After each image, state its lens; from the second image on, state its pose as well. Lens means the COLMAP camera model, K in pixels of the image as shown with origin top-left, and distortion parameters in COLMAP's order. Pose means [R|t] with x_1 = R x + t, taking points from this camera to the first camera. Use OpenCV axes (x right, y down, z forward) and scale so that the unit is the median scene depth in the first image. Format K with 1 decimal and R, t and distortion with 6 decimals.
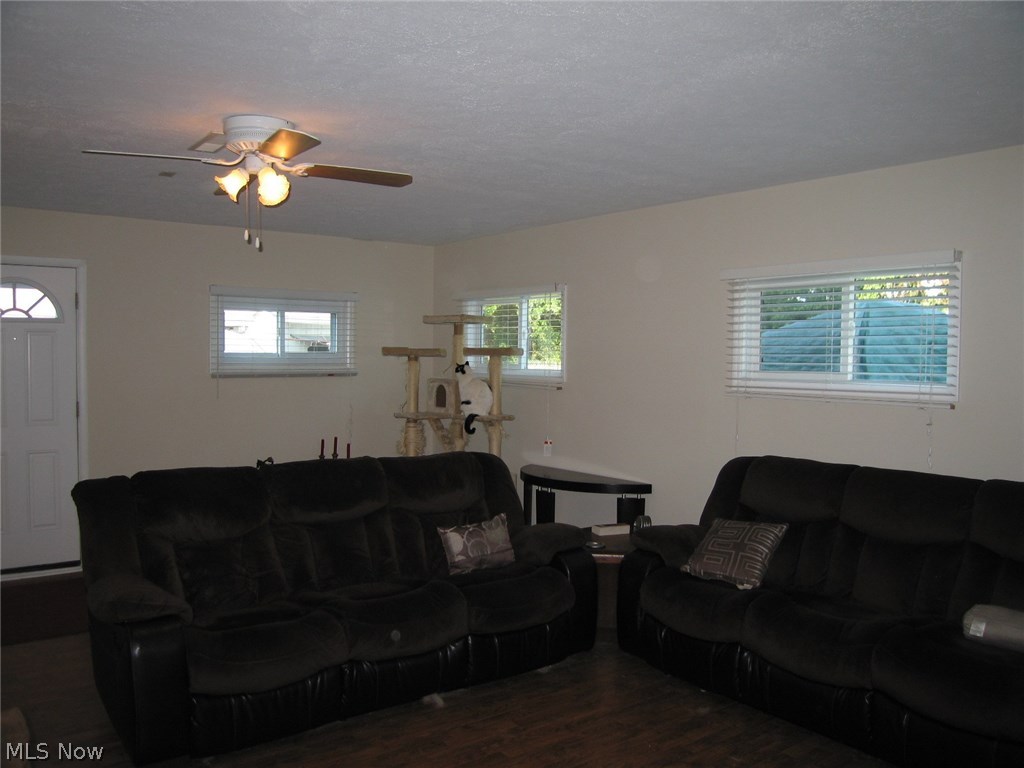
lens RADIAL K [[848.9, 0, 512.0], [0, 848.9, 384.0], [0, 0, 1]] dist [-0.140184, 0.104659]
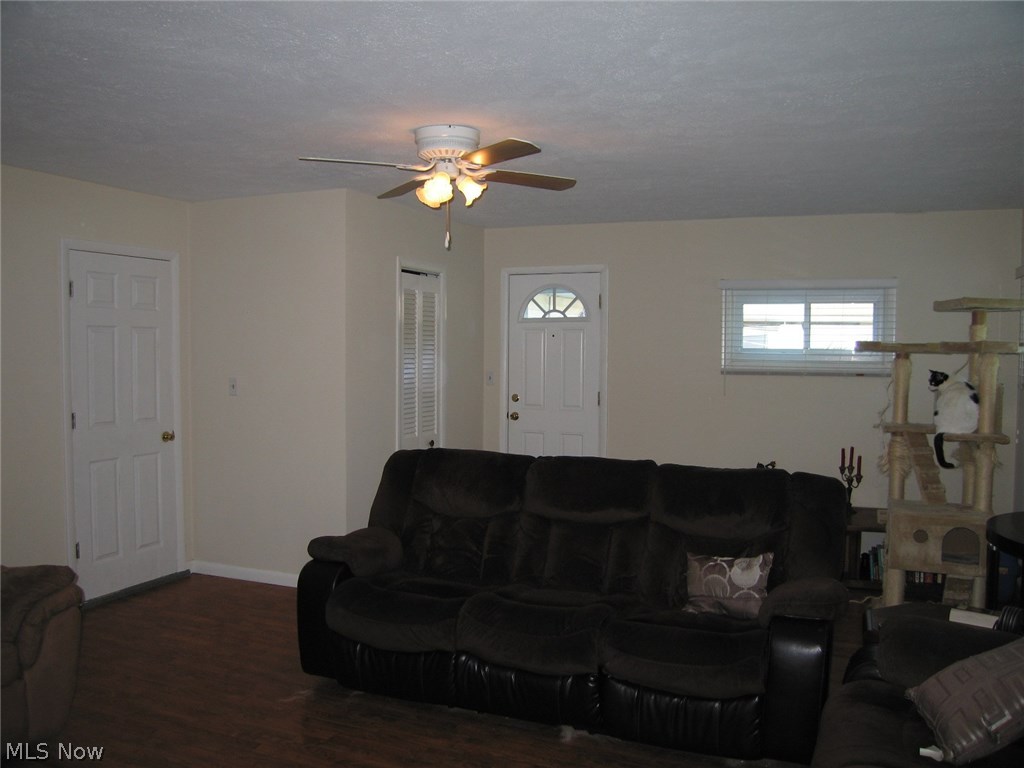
lens RADIAL K [[848.9, 0, 512.0], [0, 848.9, 384.0], [0, 0, 1]] dist [-0.140184, 0.104659]
pose [[0.497812, 0.033151, -0.866651, 0.381164], [-0.035298, 0.999216, 0.017946, -0.004698], [0.866566, 0.021657, 0.498592, 0.299064]]
